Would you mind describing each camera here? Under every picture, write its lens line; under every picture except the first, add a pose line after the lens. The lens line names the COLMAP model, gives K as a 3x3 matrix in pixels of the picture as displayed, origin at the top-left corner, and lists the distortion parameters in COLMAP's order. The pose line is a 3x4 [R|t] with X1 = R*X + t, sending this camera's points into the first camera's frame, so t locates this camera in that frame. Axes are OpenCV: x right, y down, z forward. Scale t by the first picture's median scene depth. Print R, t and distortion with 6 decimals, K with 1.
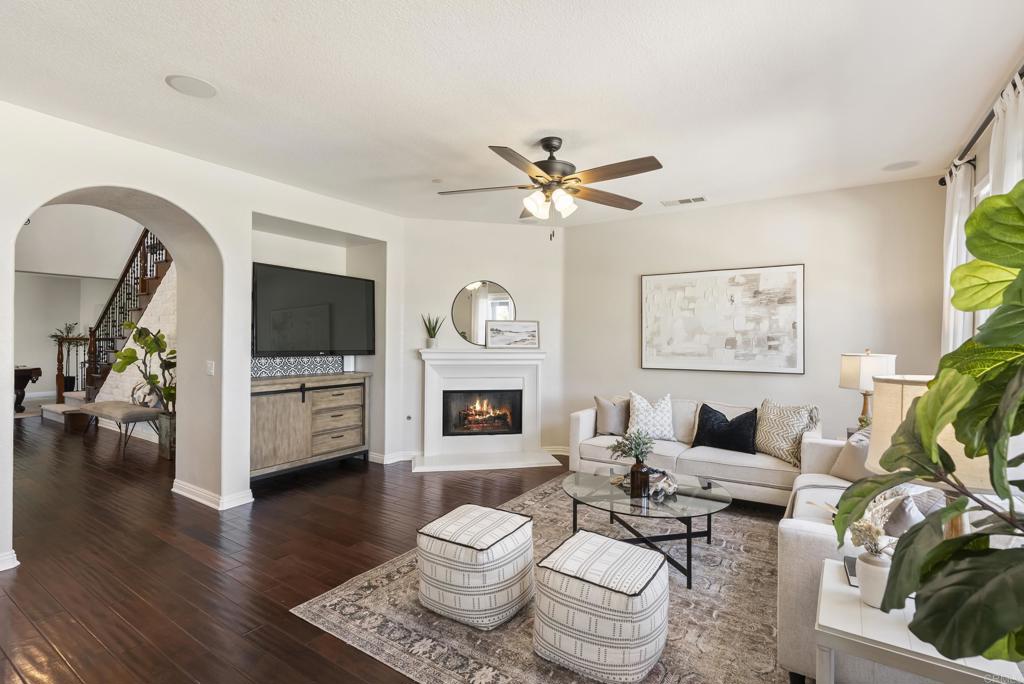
lens RADIAL K [[485.2, 0, 509.4], [0, 485.2, 343.0], [0, 0, 1]] dist [0.003310, 0.002034]
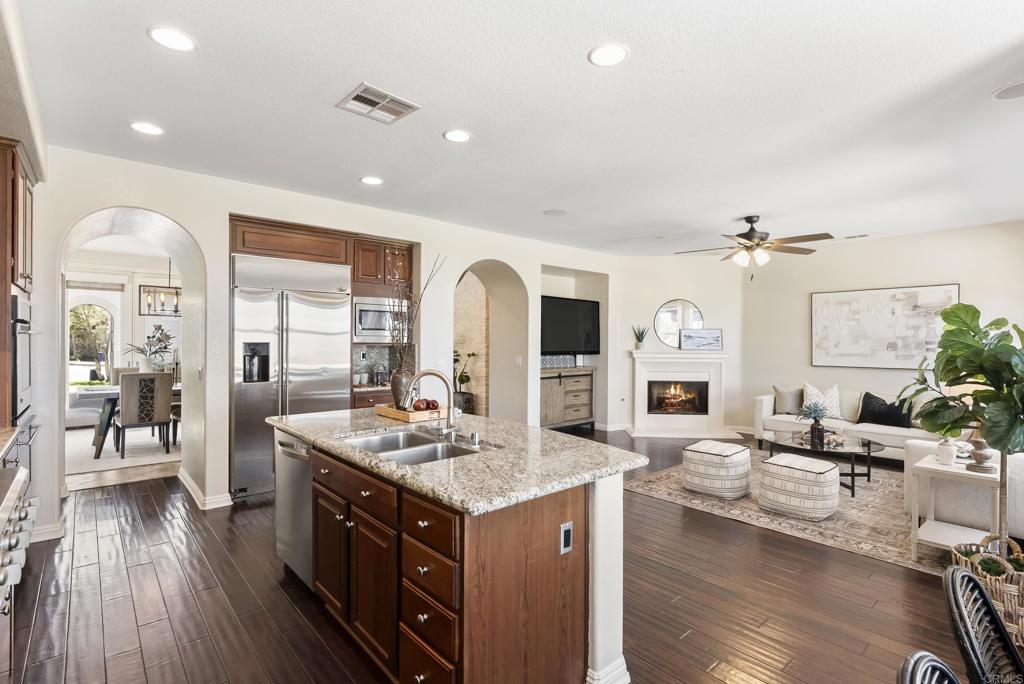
lens RADIAL K [[485.2, 0, 512.4], [0, 485.2, 345.2], [0, 0, 1]] dist [0.003310, 0.002034]
pose [[0.965743, -0.000386, -0.259499, -0.177558], [0.001103, 0.999996, 0.002615, -0.007005], [0.259497, -0.002811, 0.965740, -0.499997]]
